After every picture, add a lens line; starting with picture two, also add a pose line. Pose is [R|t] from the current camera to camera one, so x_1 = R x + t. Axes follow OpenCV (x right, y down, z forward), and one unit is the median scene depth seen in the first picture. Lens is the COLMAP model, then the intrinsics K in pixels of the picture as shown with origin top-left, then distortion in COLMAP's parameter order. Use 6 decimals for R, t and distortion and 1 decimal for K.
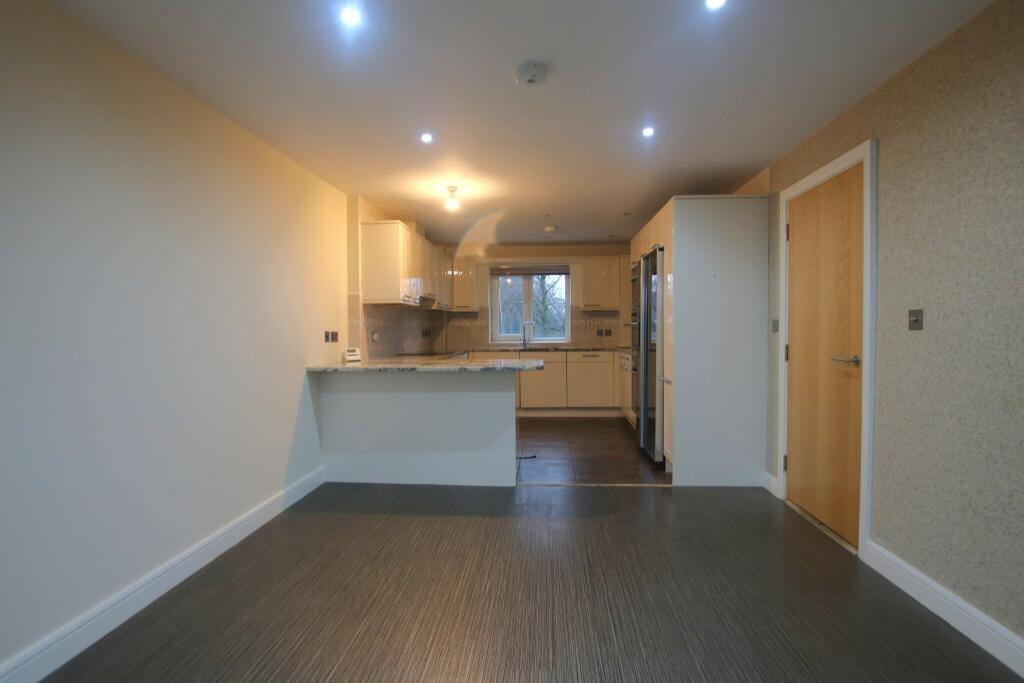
lens RADIAL K [[477.2, 0, 510.1], [0, 477.2, 343.1], [0, 0, 1]] dist [-0.027274, -0.000199]
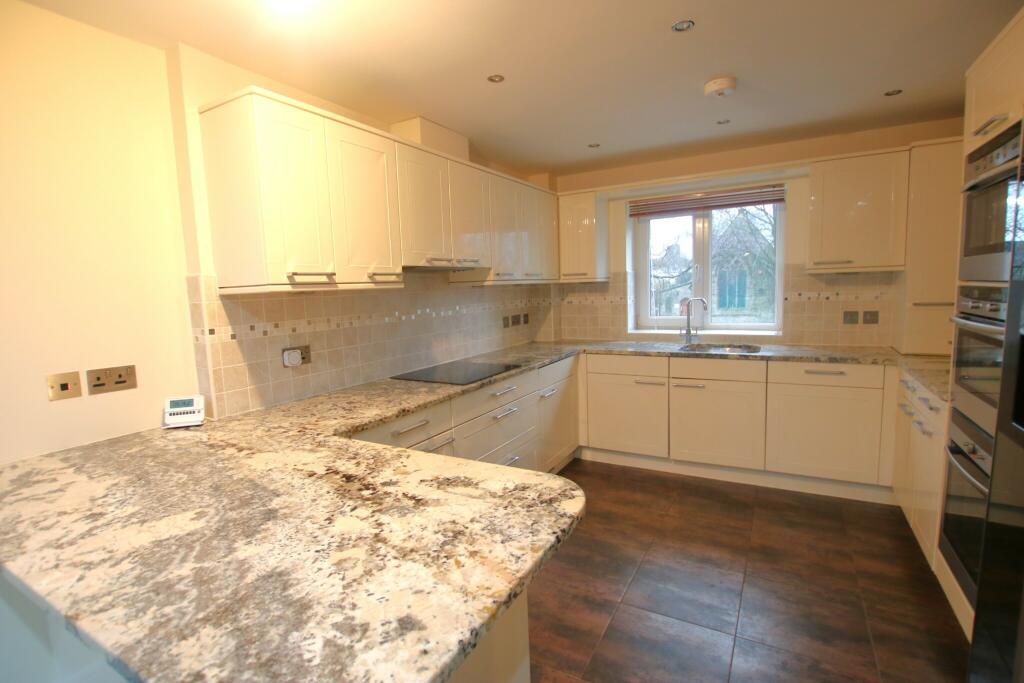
lens RADIAL K [[477.2, 0, 510.1], [0, 477.2, 343.1], [0, 0, 1]] dist [-0.027274, -0.000199]
pose [[0.905036, 0.022265, -0.424752, 0.081399], [0.015751, 0.996190, 0.085779, -0.043974], [0.425044, -0.084323, 0.901237, 0.433757]]
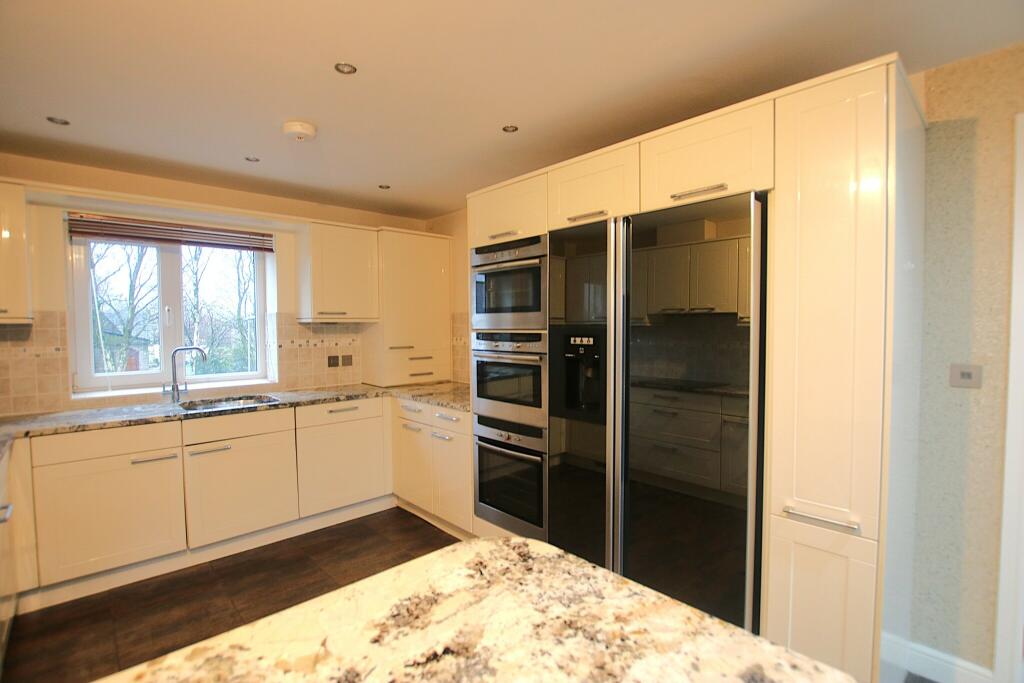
lens RADIAL K [[477.2, 0, 510.1], [0, 477.2, 343.1], [0, 0, 1]] dist [-0.027274, -0.000199]
pose [[0.670618, -0.025895, 0.741351, -0.089927], [0.029521, 0.999530, 0.008209, -0.043247], [-0.741215, 0.016381, 0.671067, 0.487276]]
